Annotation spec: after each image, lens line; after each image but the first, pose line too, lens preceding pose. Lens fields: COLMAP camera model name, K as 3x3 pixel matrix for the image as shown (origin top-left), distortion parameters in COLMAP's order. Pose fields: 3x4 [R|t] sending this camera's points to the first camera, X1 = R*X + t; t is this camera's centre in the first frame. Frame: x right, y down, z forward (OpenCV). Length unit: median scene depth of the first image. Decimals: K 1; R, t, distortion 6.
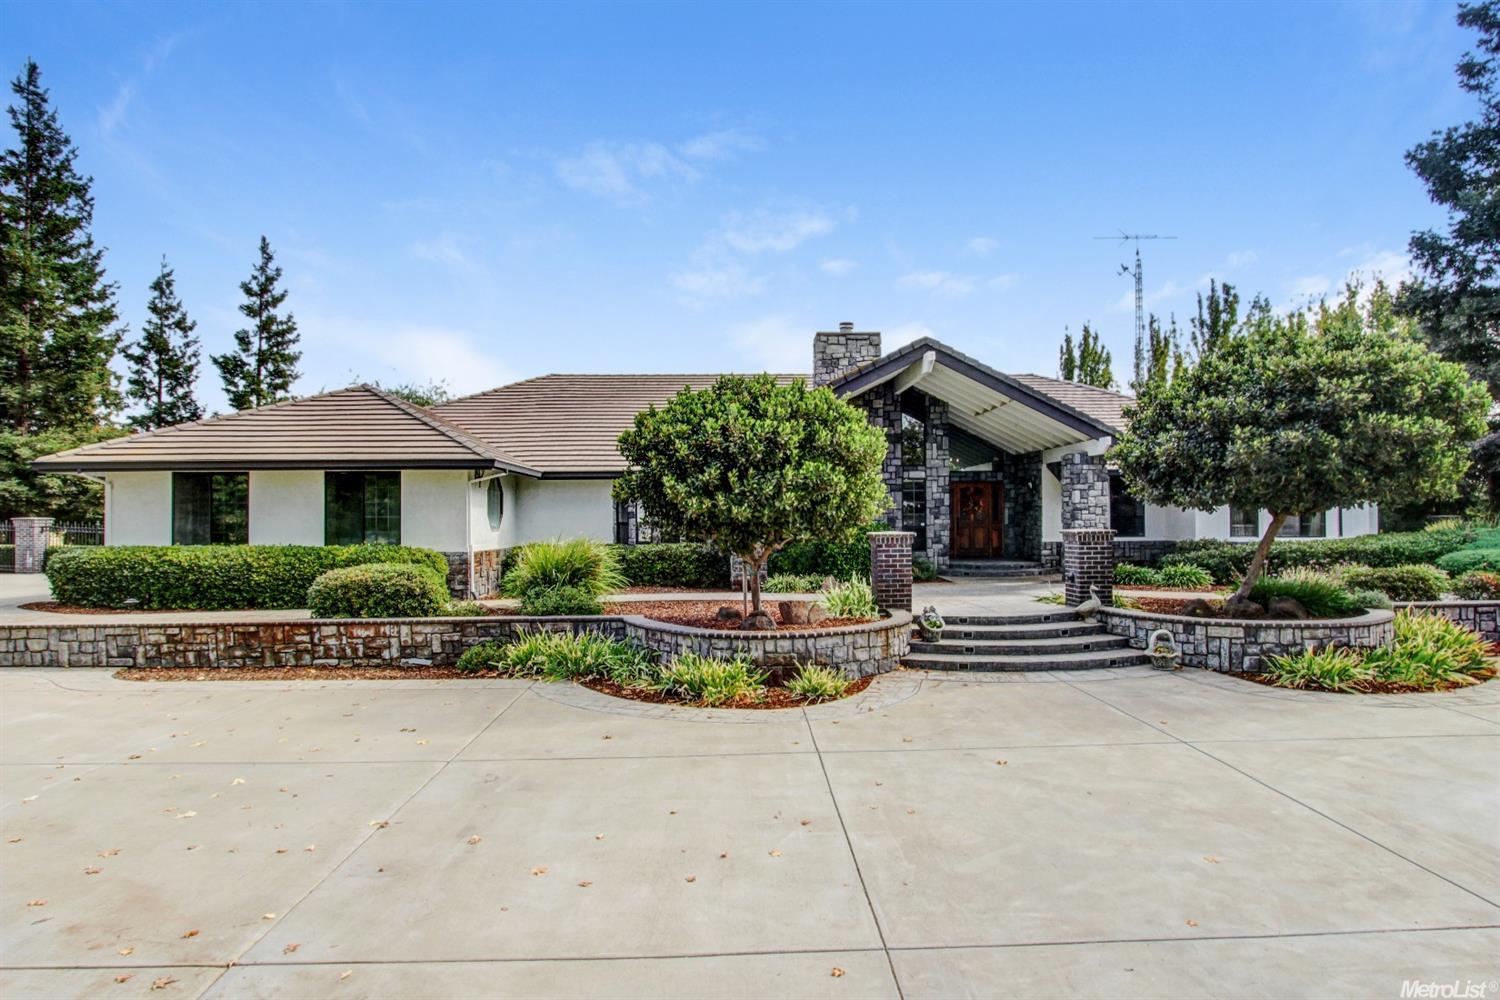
lens RADIAL K [[894.8, 0, 750.0], [0, 894.8, 500.0], [0, 0, 1]] dist [-0.005704, -0.000416]
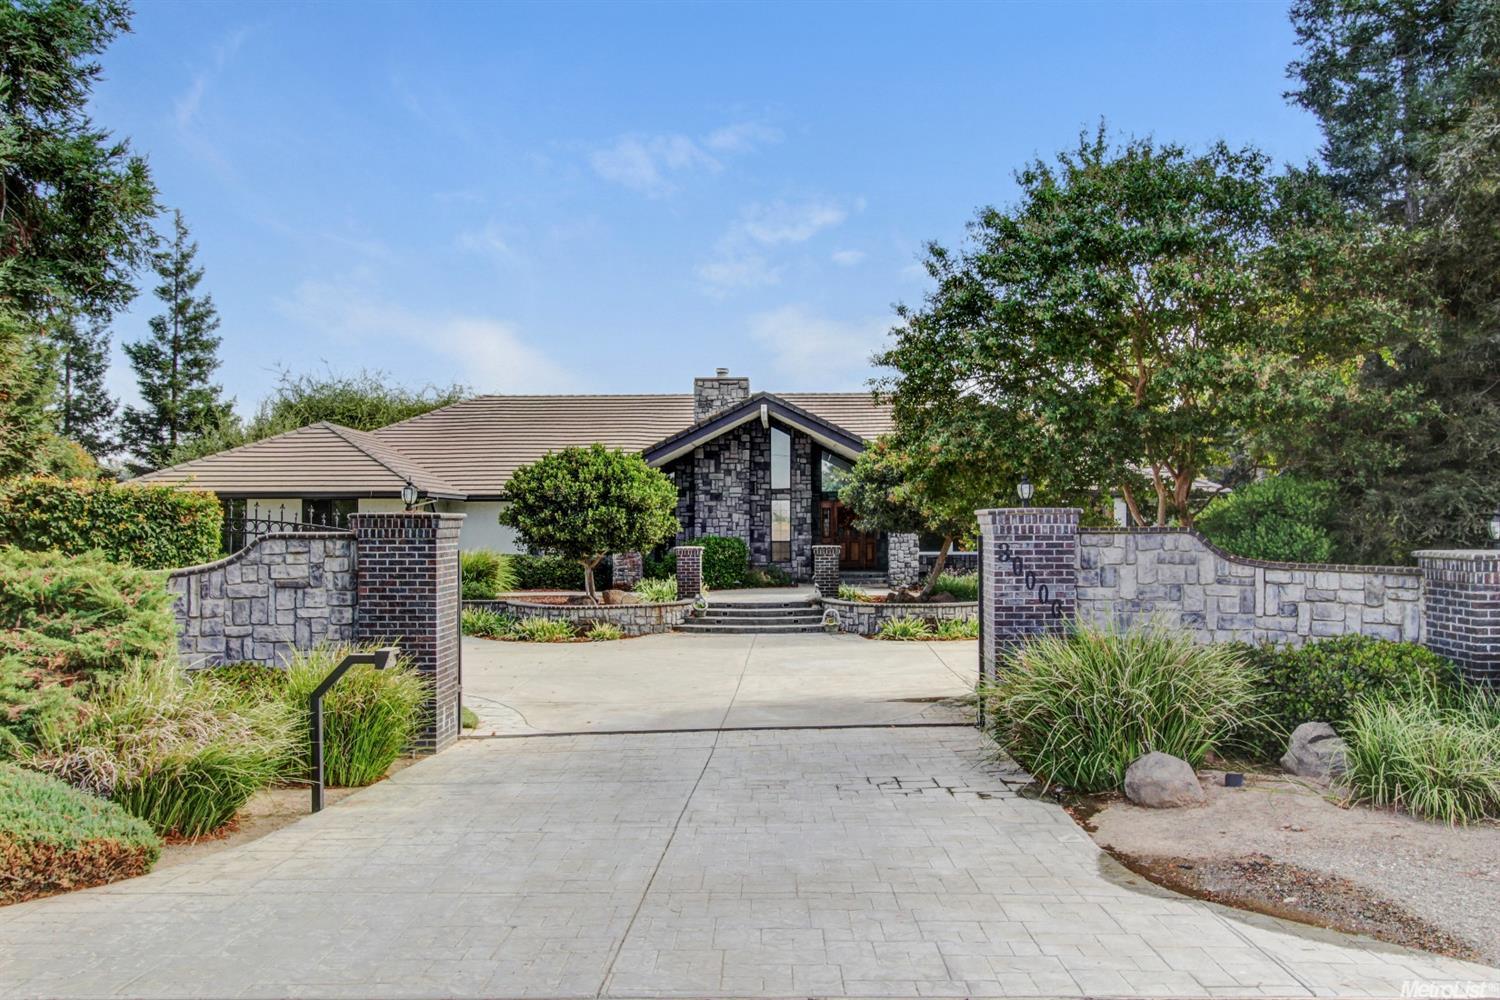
lens RADIAL K [[1560.5, 0, 750.0], [0, 1560.5, 500.0], [0, 0, 1]] dist [0.088503, -0.010678]
pose [[0.996113, 0.003562, -0.088014, 0.327786], [-0.002582, 0.999933, 0.011255, -0.047890], [0.088048, -0.010984, 0.996056, -1.055242]]
